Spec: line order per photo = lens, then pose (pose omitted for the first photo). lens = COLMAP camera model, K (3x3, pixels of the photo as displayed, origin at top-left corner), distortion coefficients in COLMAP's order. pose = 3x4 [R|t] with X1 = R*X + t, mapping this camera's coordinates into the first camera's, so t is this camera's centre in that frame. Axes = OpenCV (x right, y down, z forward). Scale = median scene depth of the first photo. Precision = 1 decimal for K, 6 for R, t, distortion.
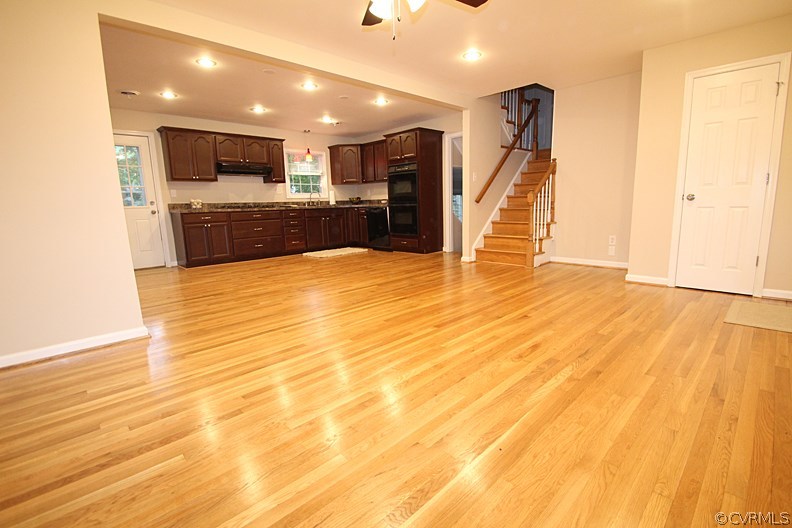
lens RADIAL K [[368.9, 0, 404.3], [0, 368.9, 263.2], [0, 0, 1]] dist [0.010781, -0.015674]
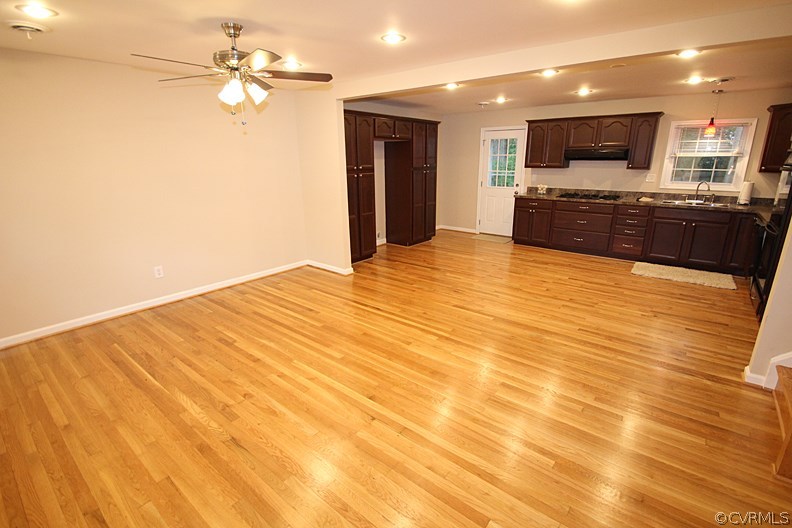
lens RADIAL K [[368.9, 0, 404.3], [0, 368.9, 263.2], [0, 0, 1]] dist [0.010781, -0.015674]
pose [[0.118186, 0.297002, -0.947535, 0.421952], [-0.161219, 0.947301, 0.276820, -0.165693], [0.979817, 0.120044, 0.159840, 0.399286]]
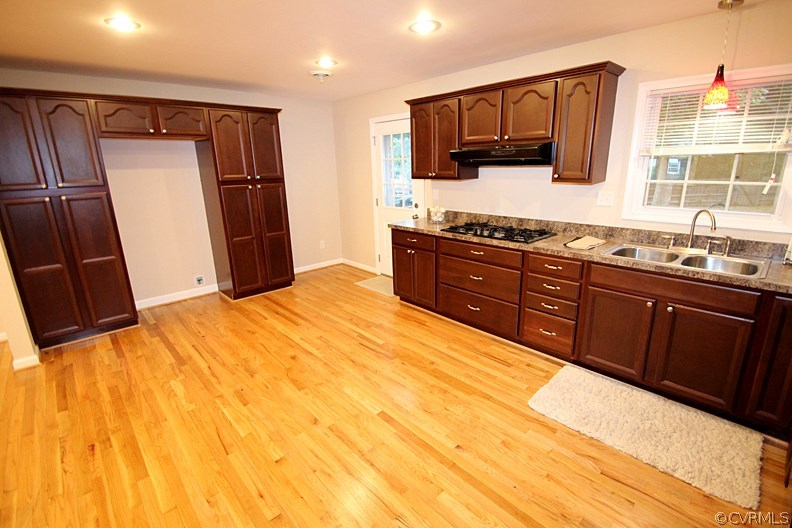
lens RADIAL K [[368.9, 0, 404.3], [0, 368.9, 263.2], [0, 0, 1]] dist [0.010781, -0.015674]
pose [[-0.023359, 0.282513, -0.958979, 0.079203], [-0.143524, 0.948356, 0.282879, -0.222651], [0.989371, 0.144245, 0.018394, 0.824565]]
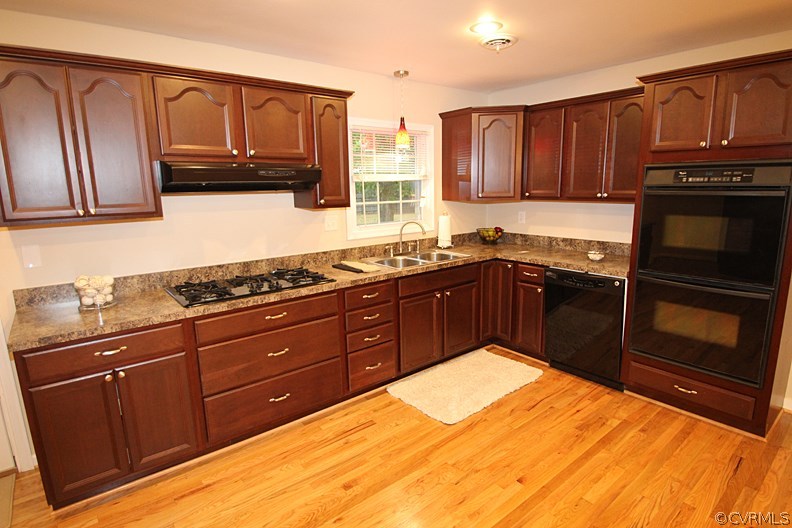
lens RADIAL K [[417.2, 0, 407.0], [0, 417.2, 265.2], [0, 0, 1]] dist [-0.025689, -0.001008]
pose [[0.996366, 0.026491, -0.080946, -0.229472], [-0.023859, 0.999160, 0.033317, -0.175828], [0.081761, -0.031264, 0.996162, 0.581013]]
